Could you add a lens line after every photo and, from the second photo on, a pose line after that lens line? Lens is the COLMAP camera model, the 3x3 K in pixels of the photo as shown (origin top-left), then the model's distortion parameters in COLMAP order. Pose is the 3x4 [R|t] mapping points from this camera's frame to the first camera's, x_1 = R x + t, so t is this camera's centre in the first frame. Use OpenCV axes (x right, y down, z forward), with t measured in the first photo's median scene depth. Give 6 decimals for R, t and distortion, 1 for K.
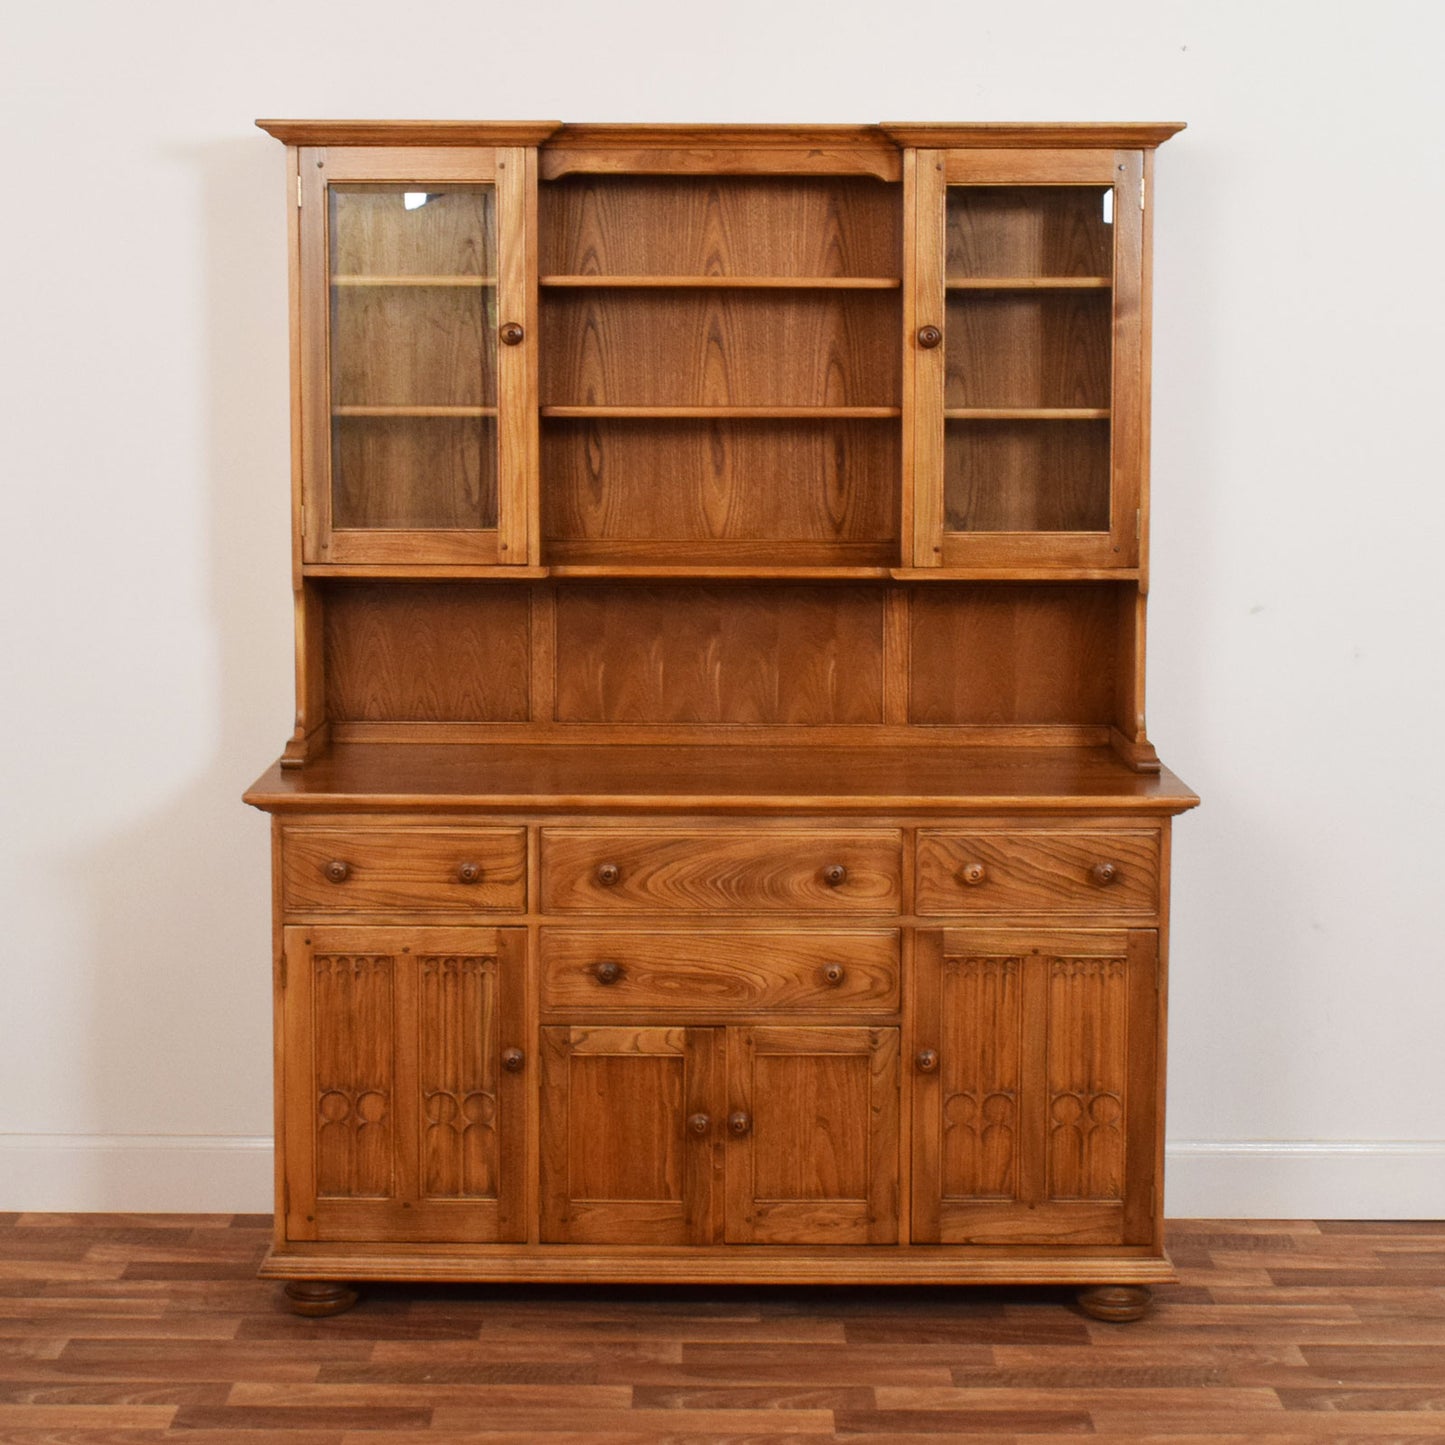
lens RADIAL K [[2504.8, 0, 700.3], [0, 2504.8, 549.4], [0, 0, 1]] dist [-0.004960, -0.029405]
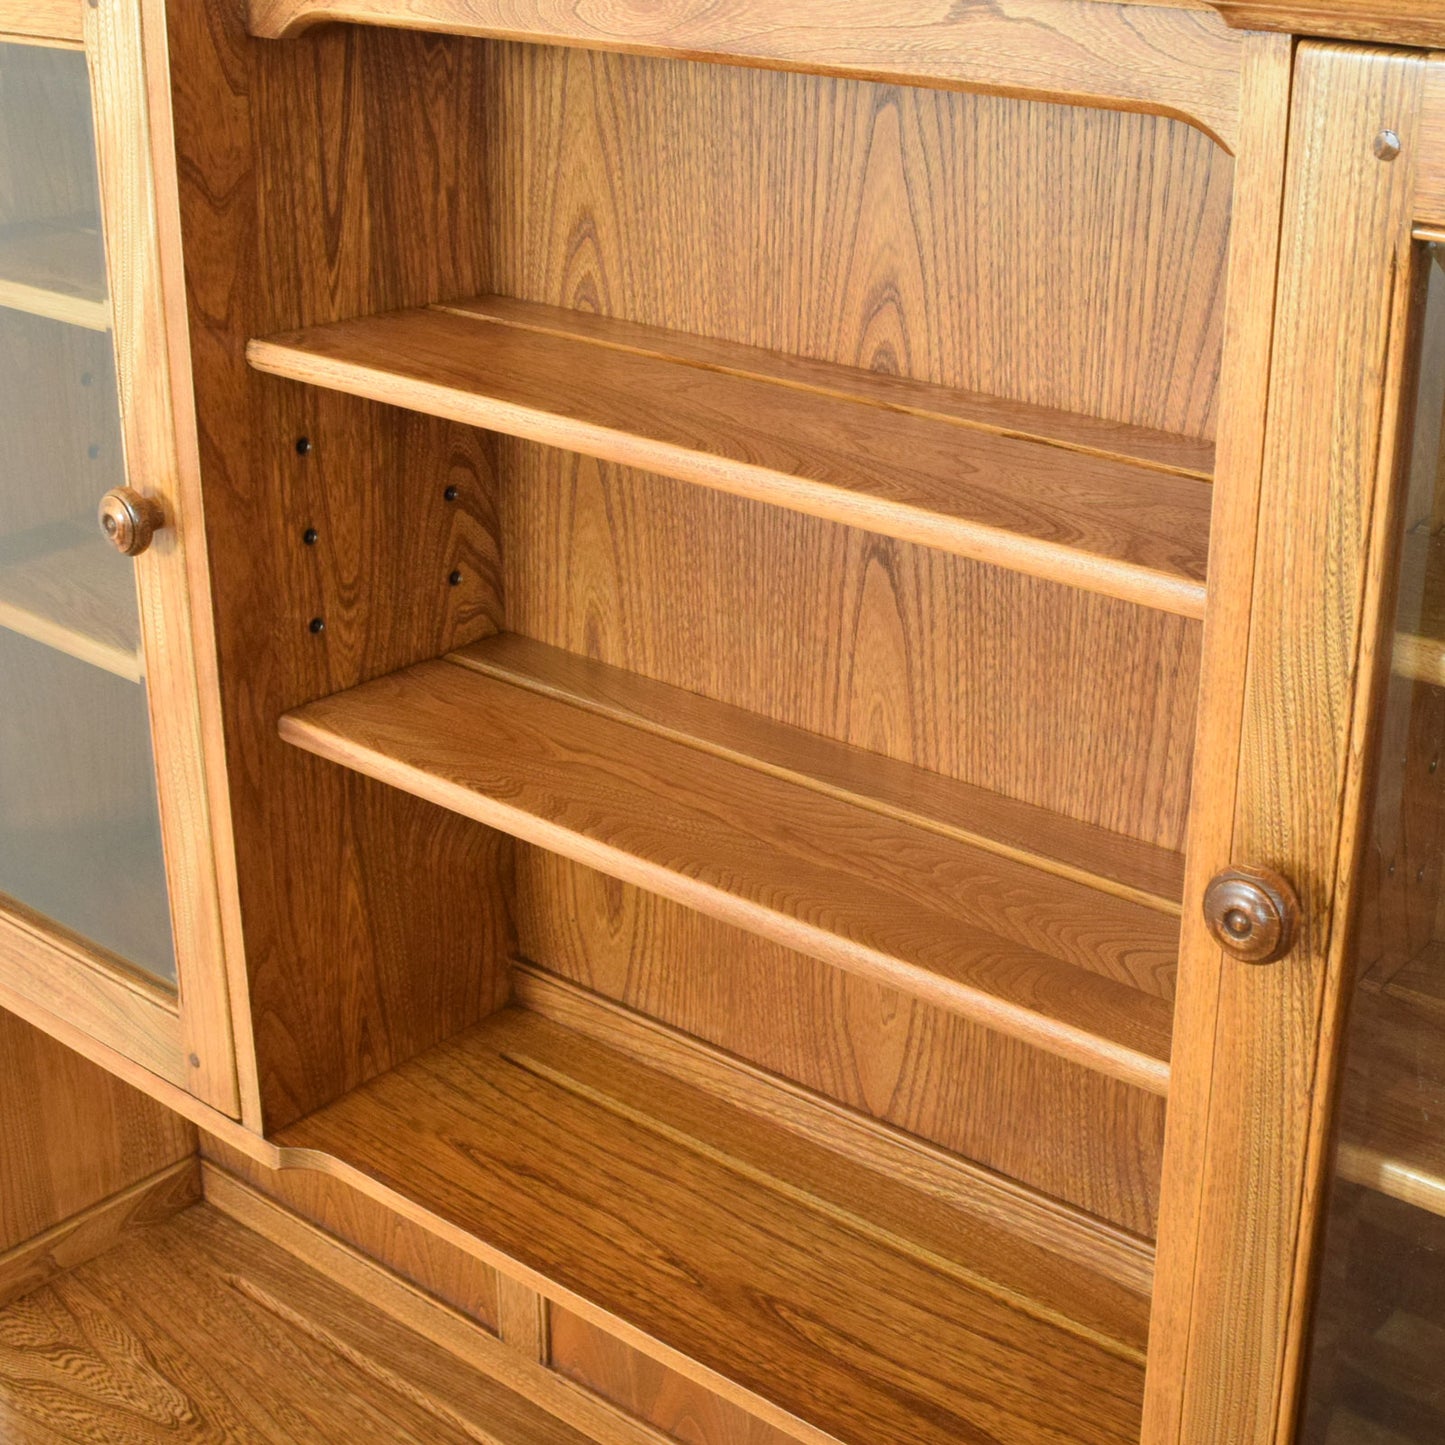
lens RADIAL K [[2242.0, 0, 835.2], [0, 2242.0, 608.9], [0, 0, 1]] dist [-0.070414, -0.084470]
pose [[0.784969, 0.223372, -0.577866, 0.175426], [-0.063510, 0.956840, 0.283590, -0.168579], [0.616272, -0.185909, 0.765276, 0.853226]]
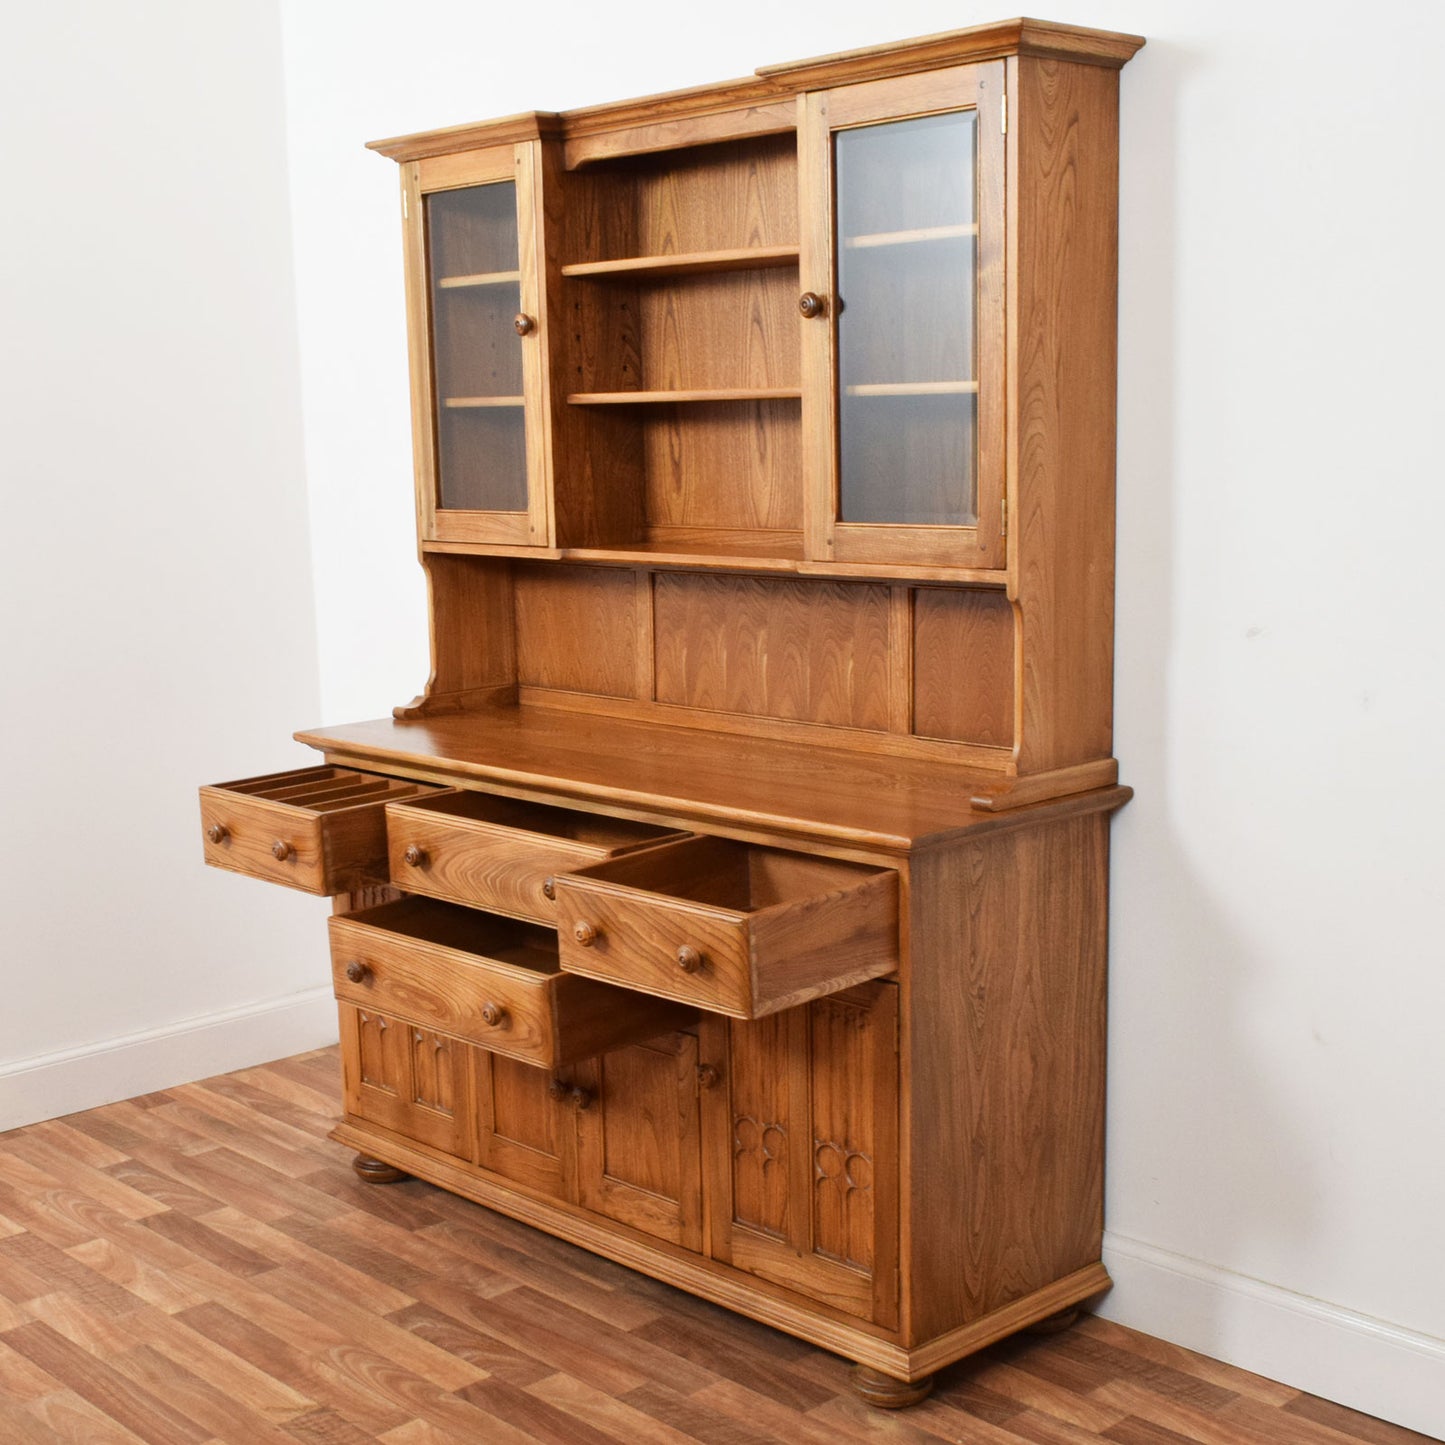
lens RADIAL K [[2114.2, 0, 654.5], [0, 2114.2, 801.7], [0, 0, 1]] dist [-0.008686, -0.010043]
pose [[0.673838, 0.115327, -0.729823, 0.650089], [-0.031876, 0.991362, 0.127225, -0.002172], [0.738191, -0.062466, 0.671693, 0.444264]]
